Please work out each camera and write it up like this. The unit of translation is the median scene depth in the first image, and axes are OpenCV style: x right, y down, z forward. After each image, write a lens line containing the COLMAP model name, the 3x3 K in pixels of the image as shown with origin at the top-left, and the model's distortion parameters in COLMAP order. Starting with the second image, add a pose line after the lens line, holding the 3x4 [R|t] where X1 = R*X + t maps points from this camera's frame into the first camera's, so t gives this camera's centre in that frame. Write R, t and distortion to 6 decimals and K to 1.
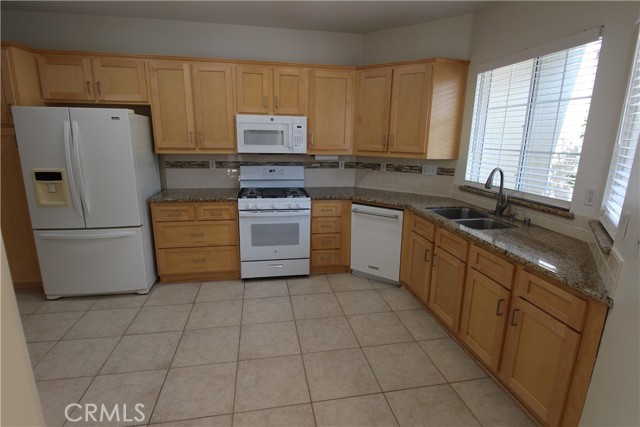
lens RADIAL K [[322.1, 0, 323.0], [0, 322.1, 214.3], [0, 0, 1]] dist [-0.006640, -0.006343]
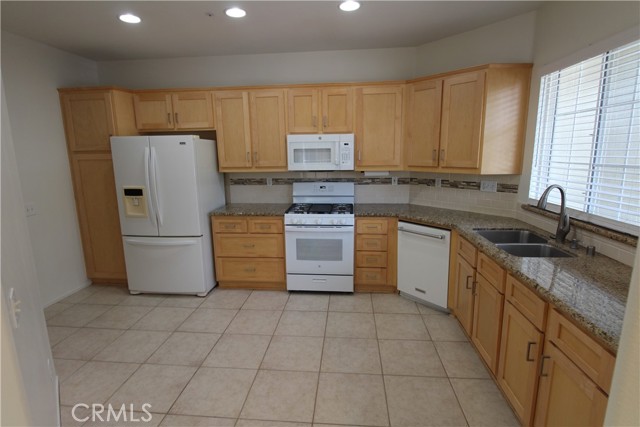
lens RADIAL K [[322.1, 0, 319.8], [0, 322.1, 214.2], [0, 0, 1]] dist [-0.006640, -0.006343]
pose [[0.961182, 0.021739, -0.275059, 0.147403], [-0.033932, 0.998637, -0.039649, -0.009847], [0.273822, 0.047443, 0.960609, 0.017572]]
